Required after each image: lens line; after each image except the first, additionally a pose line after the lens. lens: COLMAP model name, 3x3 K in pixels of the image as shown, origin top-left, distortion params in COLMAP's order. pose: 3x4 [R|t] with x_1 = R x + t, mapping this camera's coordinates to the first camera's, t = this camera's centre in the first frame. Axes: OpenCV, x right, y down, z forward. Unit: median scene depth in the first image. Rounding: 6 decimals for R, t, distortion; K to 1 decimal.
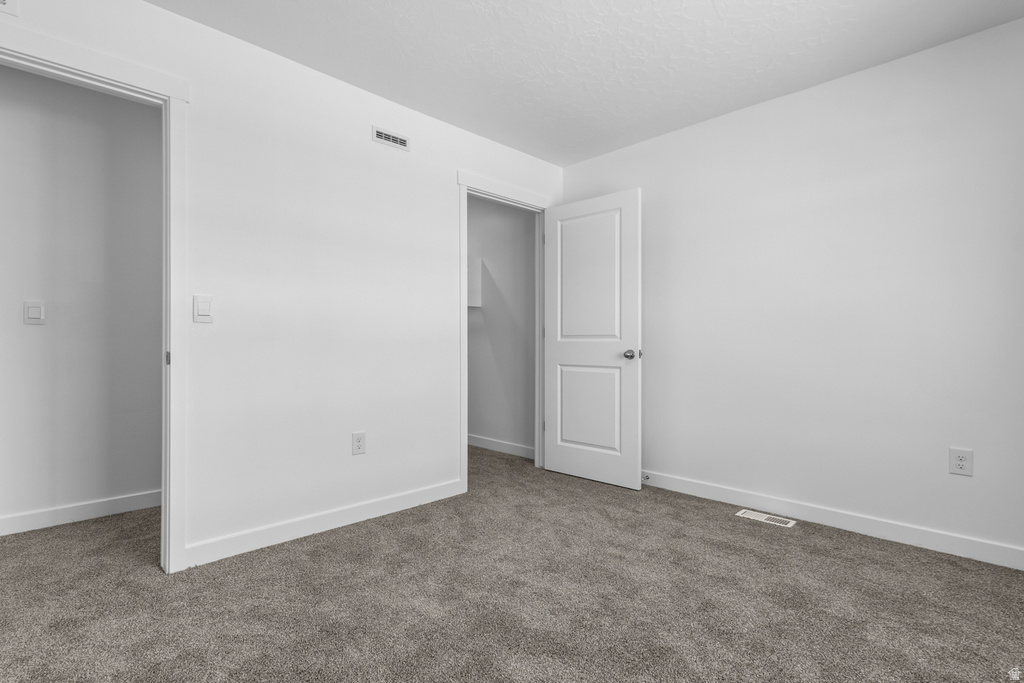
lens RADIAL K [[511.0, 0, 513.6], [0, 511.0, 338.0], [0, 0, 1]] dist [0.000121, 0.000147]
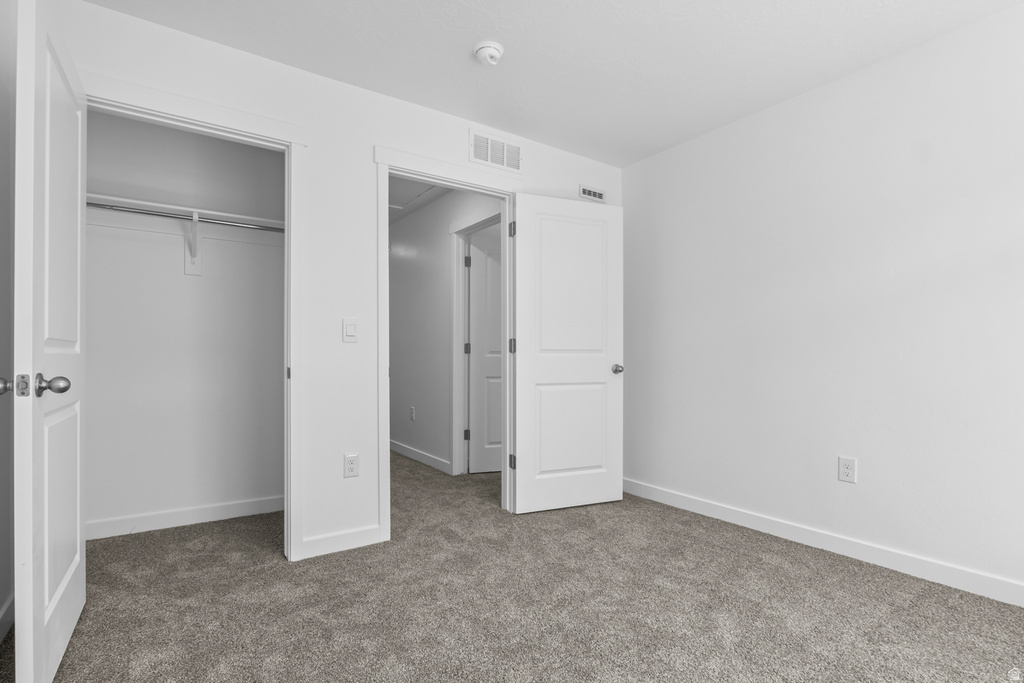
lens RADIAL K [[492.7, 0, 512.6], [0, 492.7, 354.8], [0, 0, 1]] dist [-0.003650, -0.000060]
pose [[0.979649, -0.006093, -0.200624, 0.033899], [0.006811, 0.999973, 0.002889, 0.000575], [0.200601, -0.004197, 0.979664, 0.035564]]
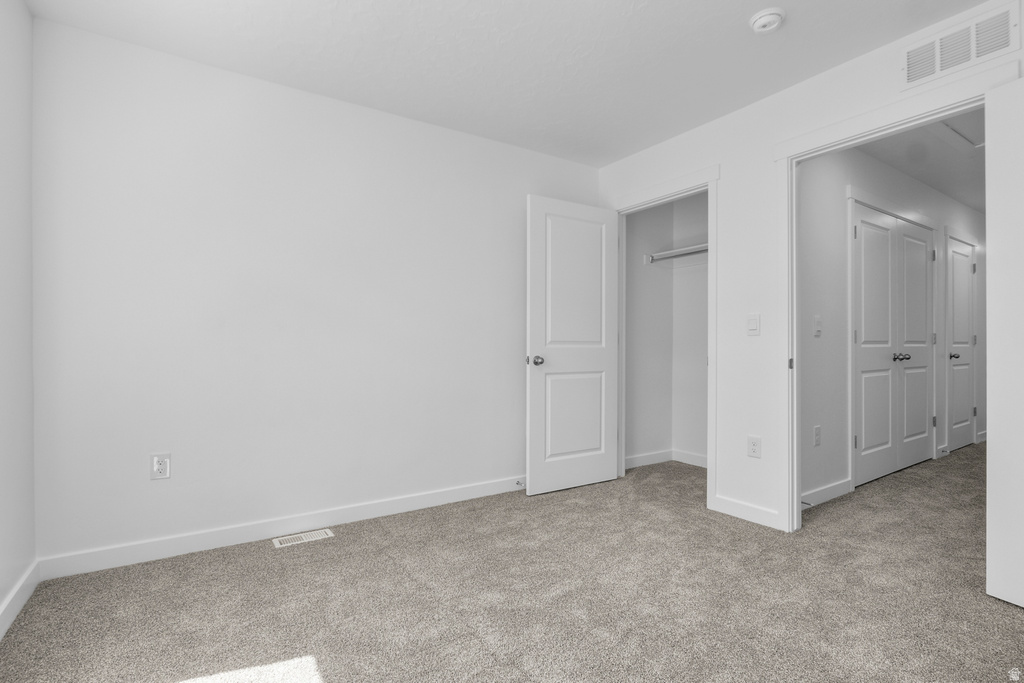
lens RADIAL K [[492.7, 0, 512.6], [0, 492.7, 354.8], [0, 0, 1]] dist [-0.003650, -0.000060]
pose [[-0.208061, 0.005483, -0.978101, 1.107264], [0.004899, 0.999978, 0.004564, 0.015326], [0.978104, -0.003842, -0.208083, 1.019153]]
